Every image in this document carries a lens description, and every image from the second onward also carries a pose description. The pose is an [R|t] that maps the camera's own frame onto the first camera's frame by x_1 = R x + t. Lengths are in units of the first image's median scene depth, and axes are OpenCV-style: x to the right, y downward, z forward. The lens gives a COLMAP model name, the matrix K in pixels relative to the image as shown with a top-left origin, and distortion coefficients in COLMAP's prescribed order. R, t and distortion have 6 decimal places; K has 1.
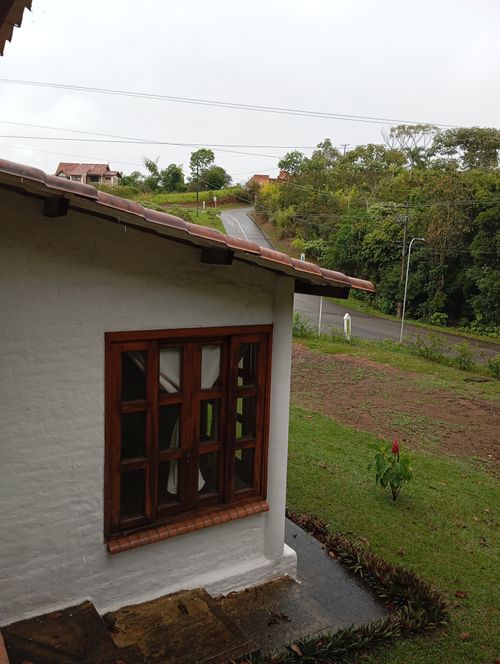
lens RADIAL K [[539.0, 0, 252.5], [0, 539.0, 335.2], [0, 0, 1]] dist [0.073764, -0.145866]
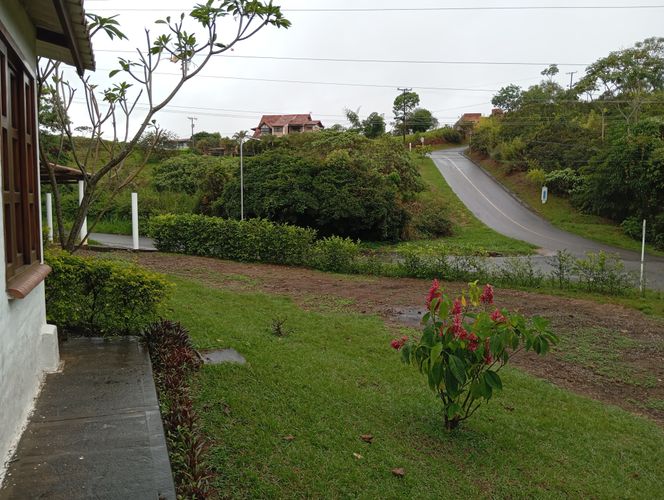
lens RADIAL K [[532.6, 0, 329.8], [0, 532.6, 248.1], [0, 0, 1]] dist [-0.008088, -0.006572]
pose [[0.975411, -0.014157, -0.219937, -0.055685], [-0.003231, 0.996909, -0.078501, 0.000318], [0.220368, 0.077281, 0.972351, 0.227494]]
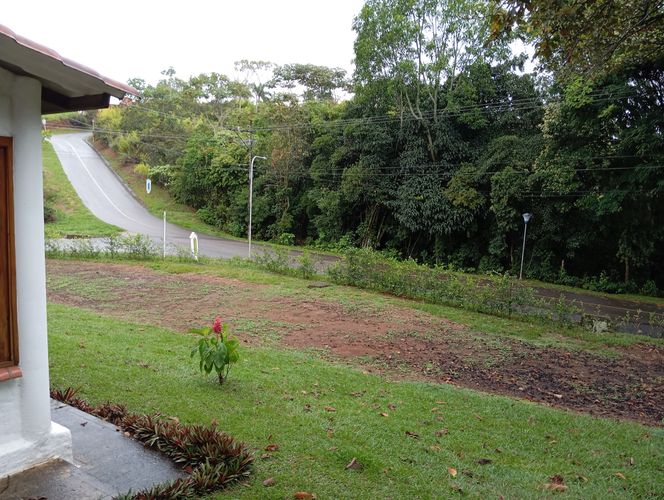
lens RADIAL K [[539.0, 0, 338.2], [0, 539.0, 246.4], [0, 0, 1]] dist [0.073764, -0.145866]
pose [[0.915576, -0.044307, 0.399697, 0.015644], [0.062227, 0.997550, -0.031963, 0.020260], [-0.397301, 0.054137, 0.916090, 0.008949]]
